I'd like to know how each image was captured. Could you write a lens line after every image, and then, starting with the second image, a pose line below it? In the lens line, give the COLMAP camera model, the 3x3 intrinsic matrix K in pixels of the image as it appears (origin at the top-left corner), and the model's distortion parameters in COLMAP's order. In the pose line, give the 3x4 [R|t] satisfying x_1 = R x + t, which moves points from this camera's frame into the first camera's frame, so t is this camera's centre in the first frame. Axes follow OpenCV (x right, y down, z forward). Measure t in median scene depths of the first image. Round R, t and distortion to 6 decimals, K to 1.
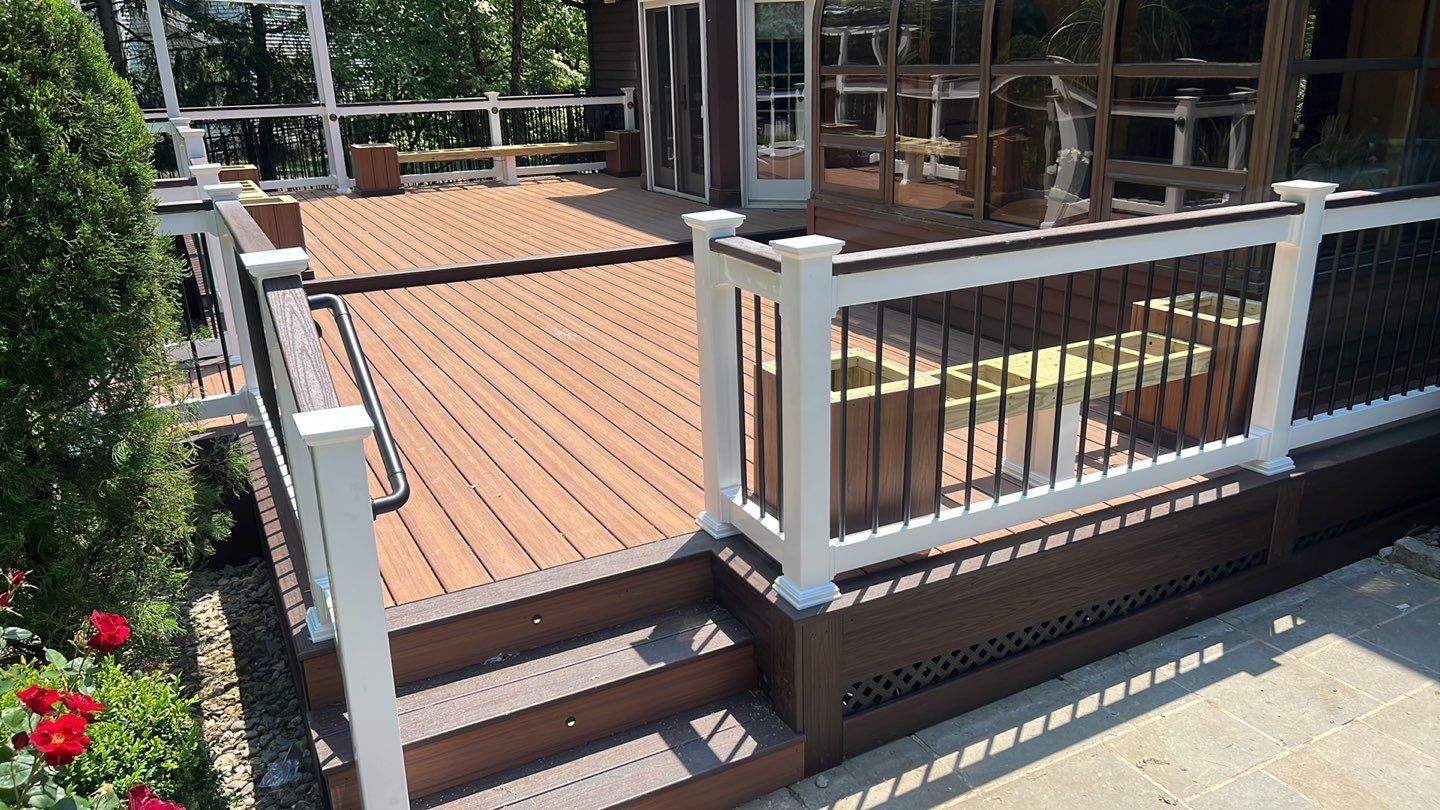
lens RADIAL K [[1027.8, 0, 721.5], [0, 1027.8, 413.3], [0, 0, 1]] dist [0.056351, -0.072635]
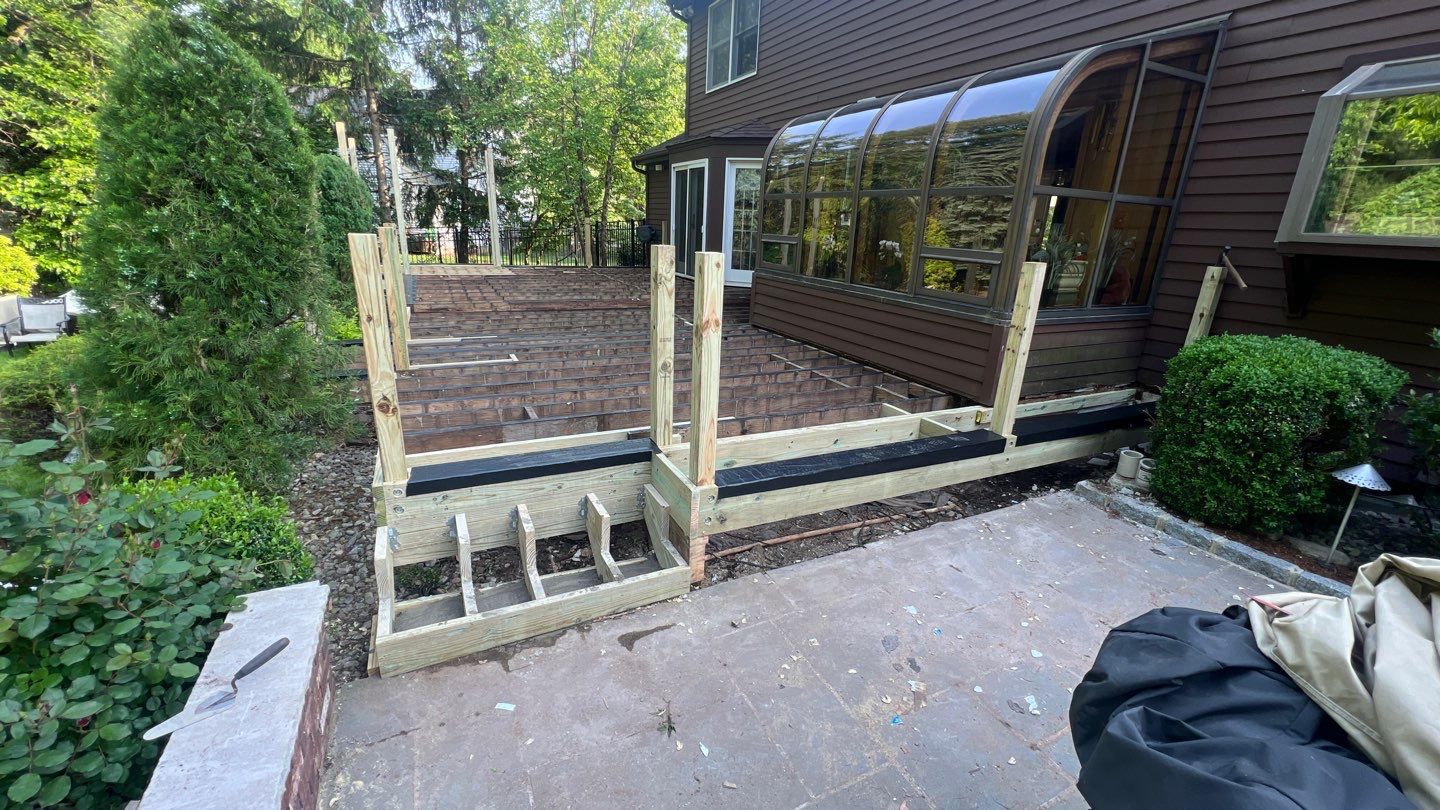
lens RADIAL K [[578.7, 0, 720.2], [0, 578.7, 402.4], [0, 0, 1]] dist [-0.000492, -0.000241]
pose [[0.997382, 0.072313, -0.000559, 0.076640], [-0.072295, 0.996890, -0.031366, 0.064953], [-0.001711, 0.031324, 0.999508, 0.090904]]
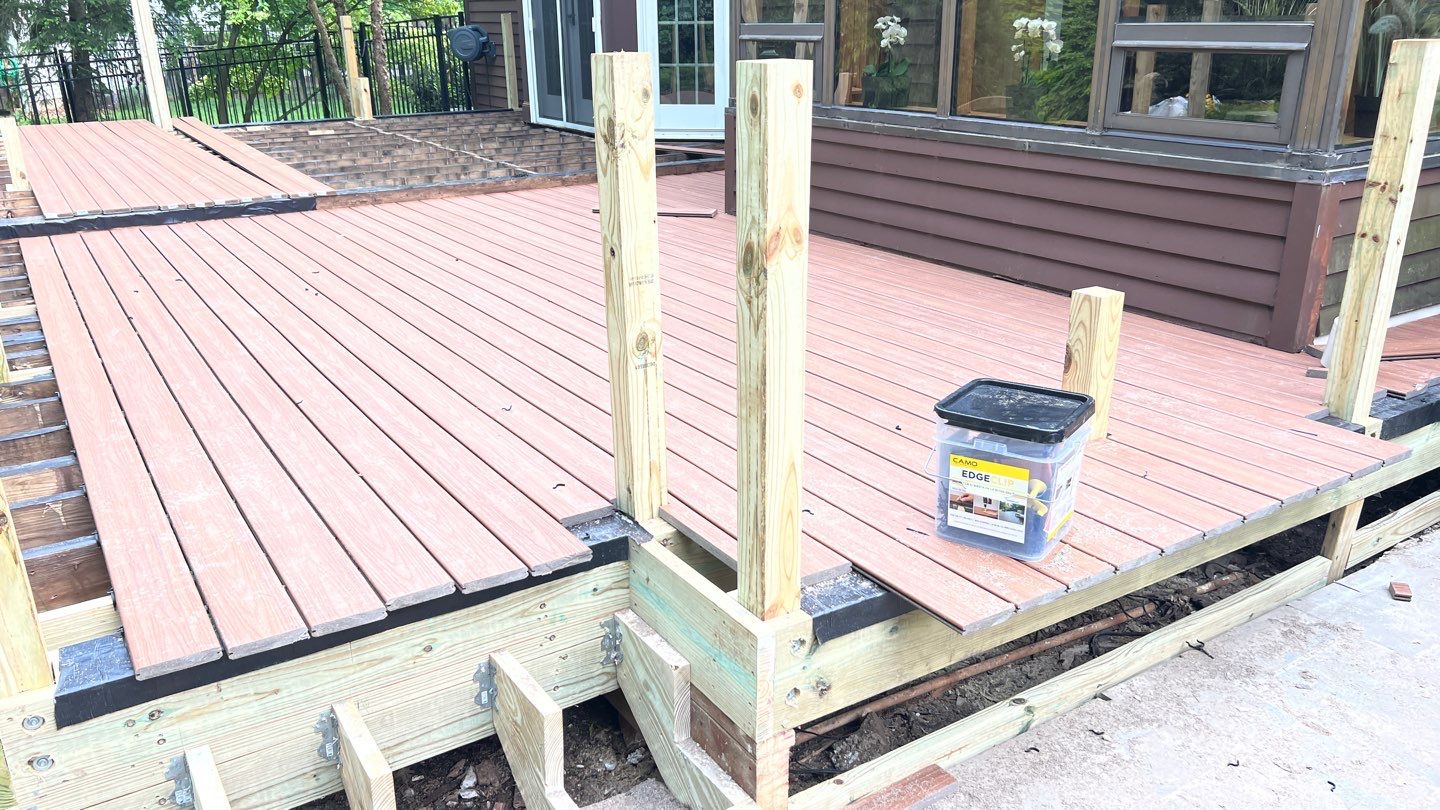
lens RADIAL K [[1087.4, 0, 706.0], [0, 1087.4, 420.9], [0, 0, 1]] dist [0.043845, -0.035872]
pose [[0.996902, -0.017221, 0.076741, -0.004017], [0.015489, 0.999613, 0.023107, 0.033807], [-0.077109, -0.021846, 0.996783, 0.218858]]
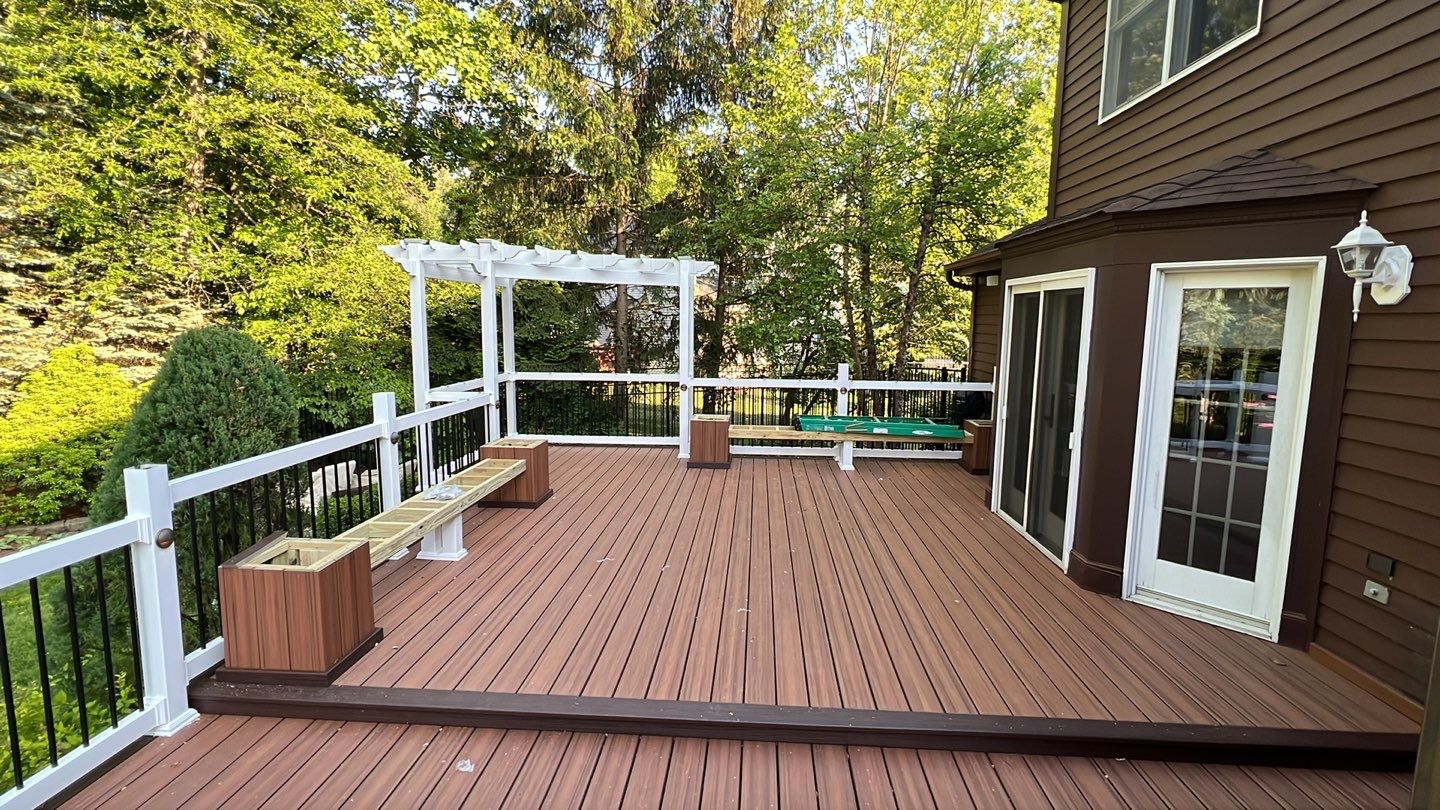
lens RADIAL K [[688.4, 0, 719.3], [0, 688.4, 402.5], [0, 0, 1]] dist [0.002190, 0.000347]
pose [[0.851506, 0.100485, -0.514626, 0.032597], [-0.203389, 0.967919, -0.147535, -0.487662], [0.483291, 0.230296, 0.844626, 1.217920]]
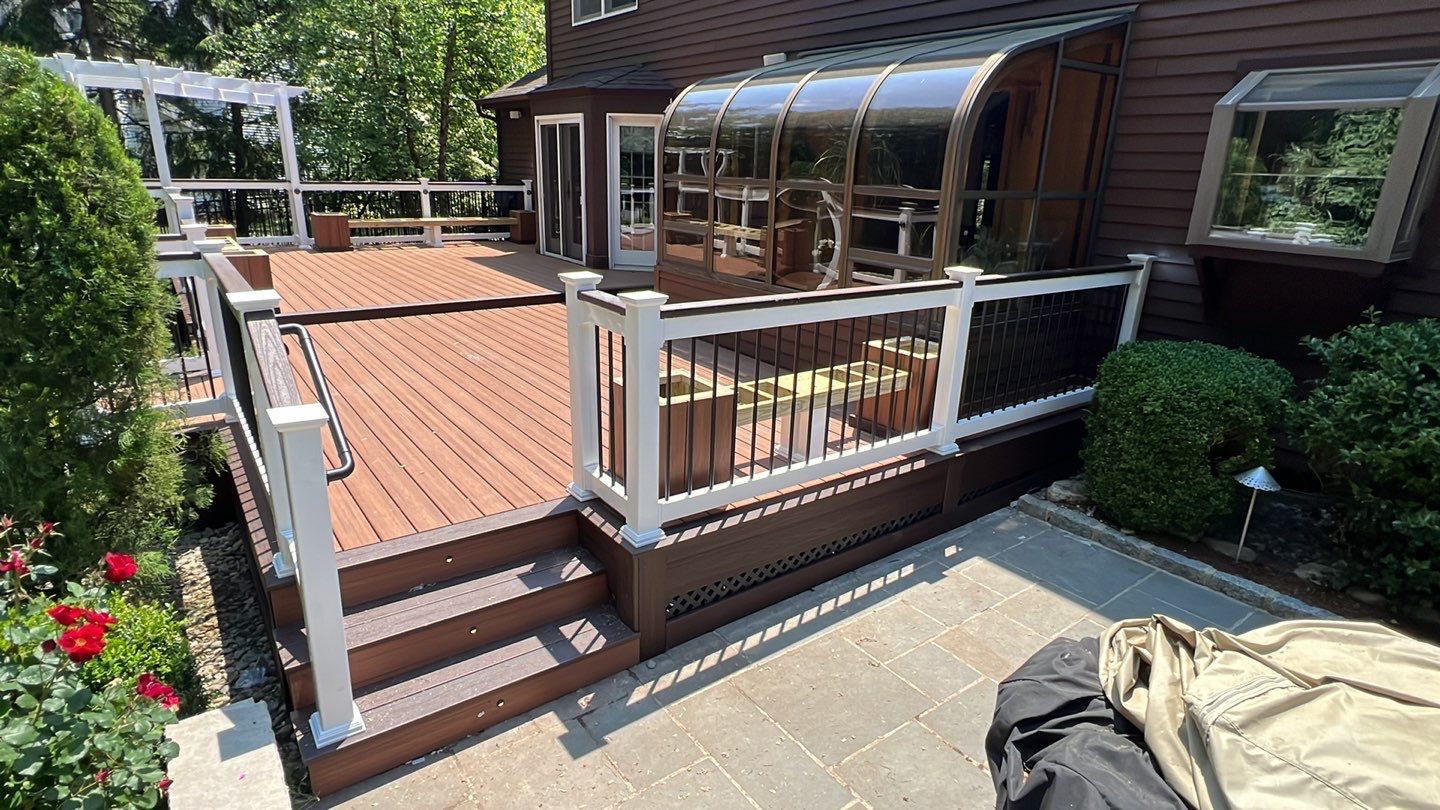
lens RADIAL K [[753.5, 0, 715.6], [0, 753.5, 402.1], [0, 0, 1]] dist [-0.002779, 0.001969]
pose [[0.988123, 0.007634, 0.153473, 0.015901], [-0.004026, 0.999709, -0.023805, 0.007799], [-0.153610, 0.022905, 0.987866, -0.055499]]
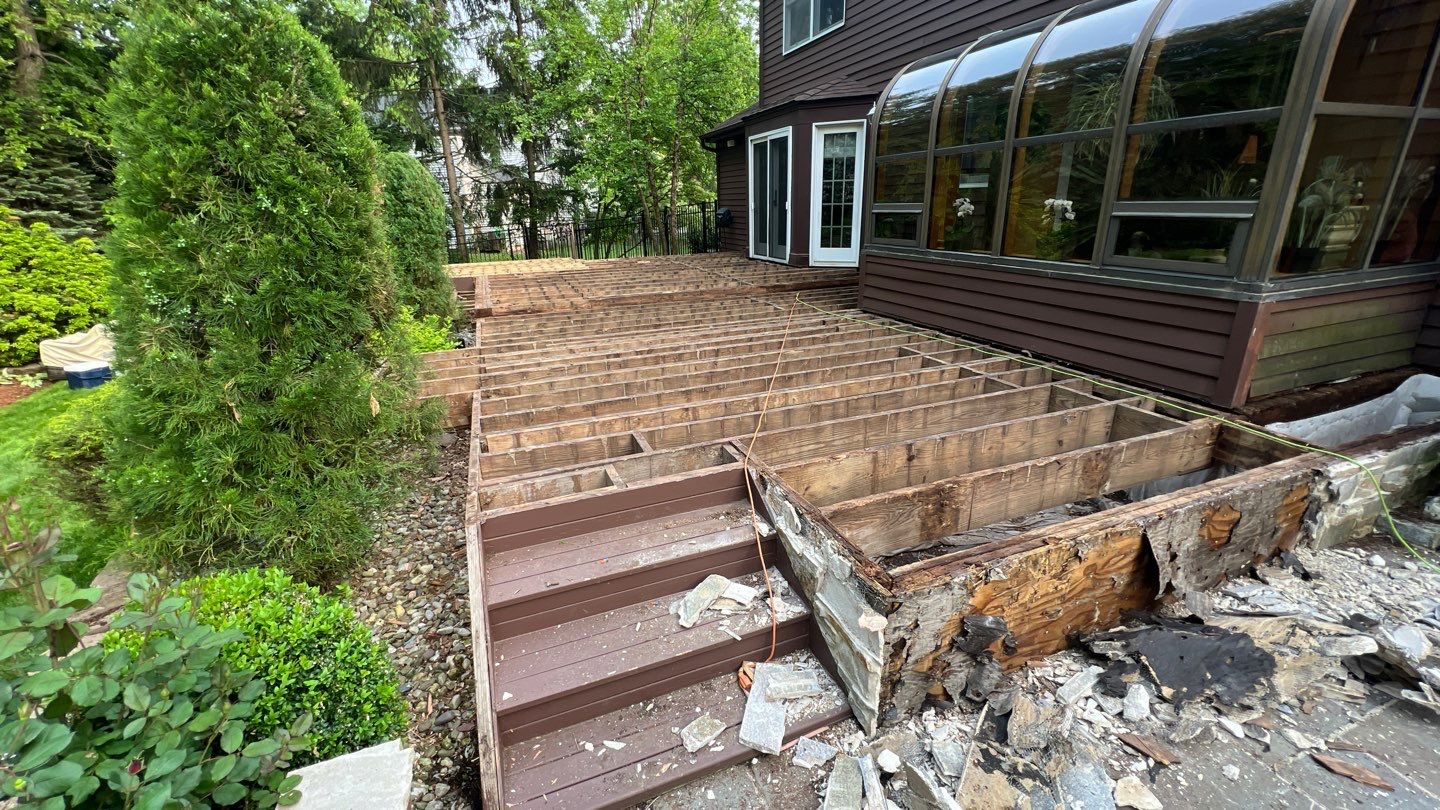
lens RADIAL K [[578.7, 0, 720.2], [0, 578.7, 402.4], [0, 0, 1]] dist [-0.000492, -0.000241]
pose [[0.993288, 0.038008, -0.109246, -0.029707], [-0.037667, 0.999277, 0.005180, 0.021247], [0.109364, -0.001030, 0.994001, 0.260096]]
